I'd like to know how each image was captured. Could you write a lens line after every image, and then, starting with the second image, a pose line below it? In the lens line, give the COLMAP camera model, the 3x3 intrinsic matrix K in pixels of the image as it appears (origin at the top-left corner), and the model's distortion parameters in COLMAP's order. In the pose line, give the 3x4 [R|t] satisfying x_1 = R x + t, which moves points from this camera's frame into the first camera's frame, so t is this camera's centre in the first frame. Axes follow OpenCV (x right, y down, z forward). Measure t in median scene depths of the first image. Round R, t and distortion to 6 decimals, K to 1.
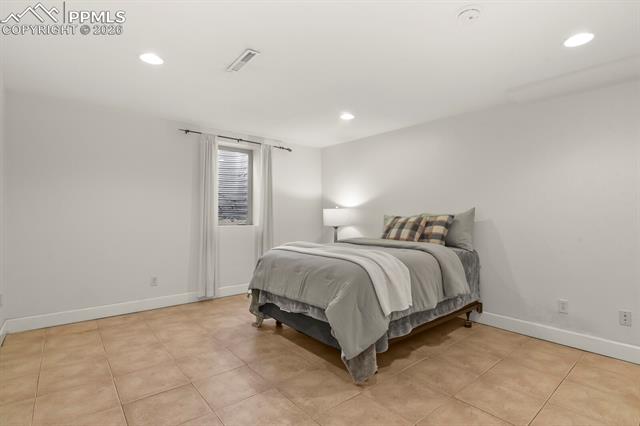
lens RADIAL K [[307.9, 0, 320.9], [0, 307.9, 213.6], [0, 0, 1]] dist [-0.002751, -0.000443]
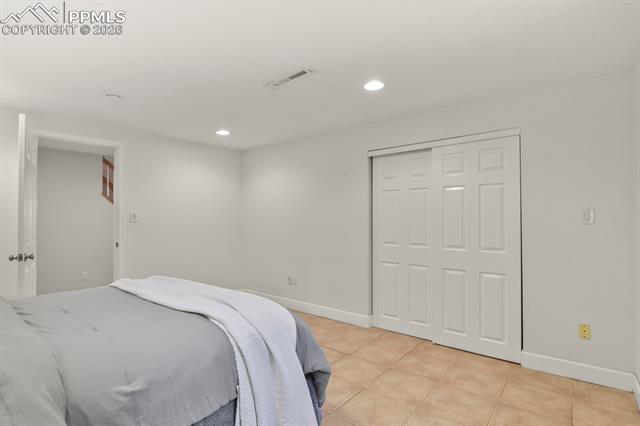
lens RADIAL K [[307.9, 0, 319.2], [0, 307.9, 216.0], [0, 0, 1]] dist [-0.002751, -0.000443]
pose [[-0.980153, -0.006025, -0.198150, -0.151491], [-0.002048, 0.999792, -0.020267, -0.023070], [0.198231, -0.019459, -0.979962, 1.883375]]
